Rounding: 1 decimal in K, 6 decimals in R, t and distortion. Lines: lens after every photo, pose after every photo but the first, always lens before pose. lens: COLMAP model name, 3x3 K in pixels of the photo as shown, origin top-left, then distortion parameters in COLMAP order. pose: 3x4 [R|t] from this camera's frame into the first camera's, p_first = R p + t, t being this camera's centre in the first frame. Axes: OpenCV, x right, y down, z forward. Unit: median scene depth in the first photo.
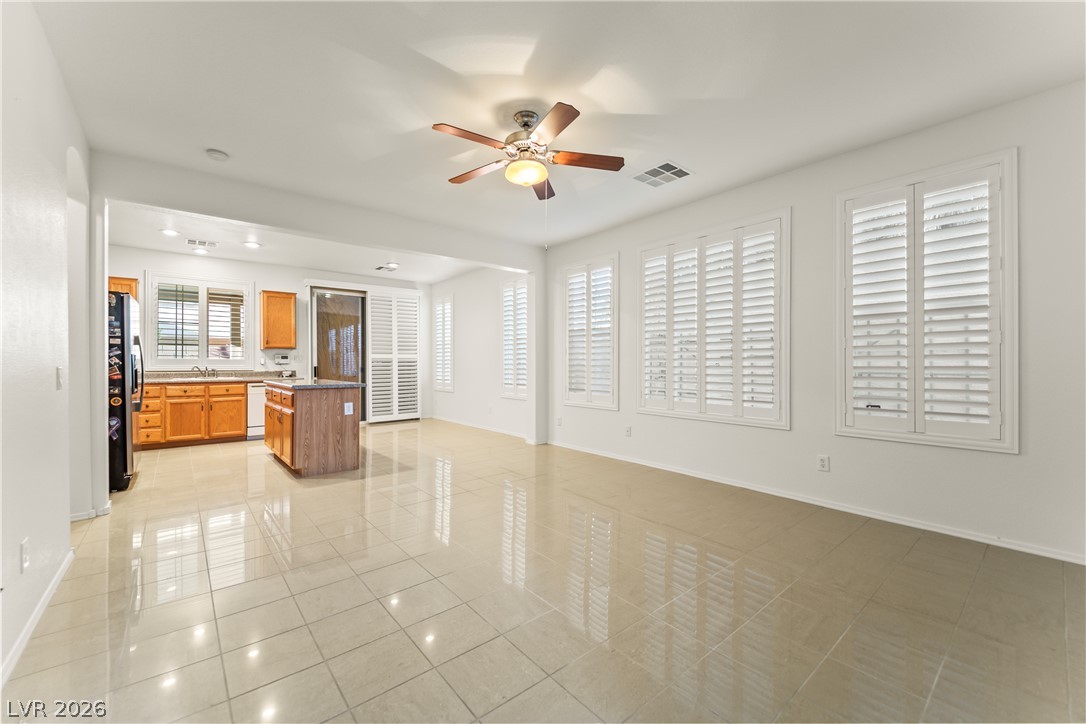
lens RADIAL K [[430.9, 0, 539.5], [0, 430.9, 362.9], [0, 0, 1]] dist [0.024175, -0.012889]
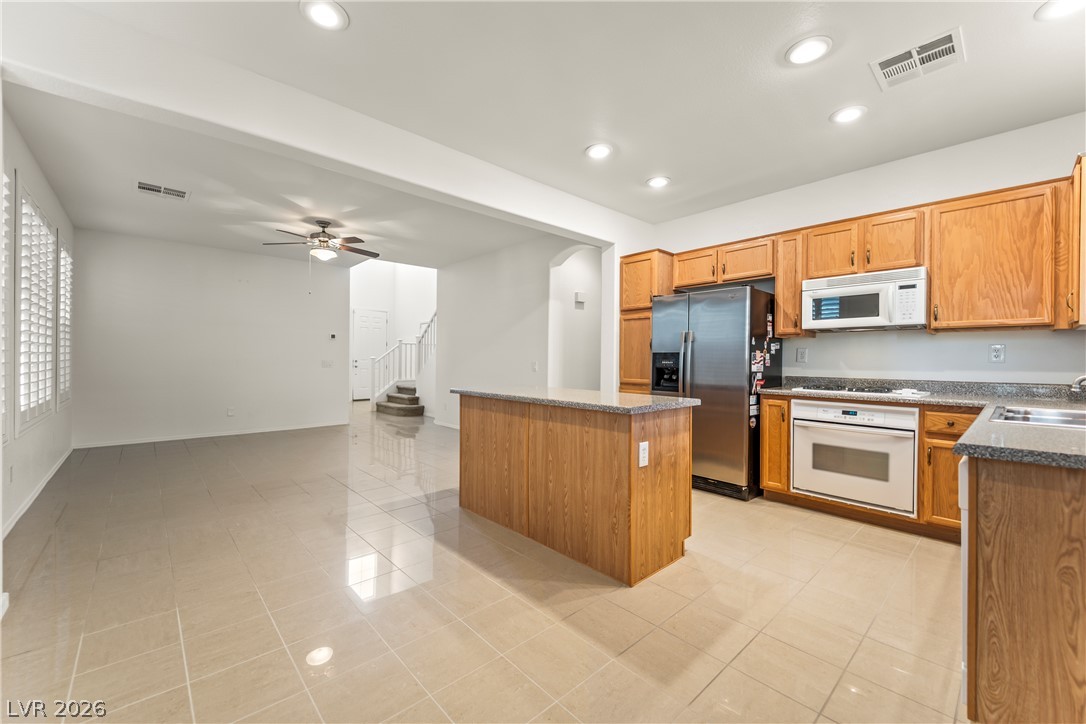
lens RADIAL K [[433.1, 0, 537.1], [0, 433.1, 360.5], [0, 0, 1]] dist [0.023267, -0.011228]
pose [[-0.999258, -0.007376, -0.037807, -0.376861], [-0.007522, 0.999965, 0.003704, -0.001466], [0.037778, 0.003985, -0.999278, 1.257899]]
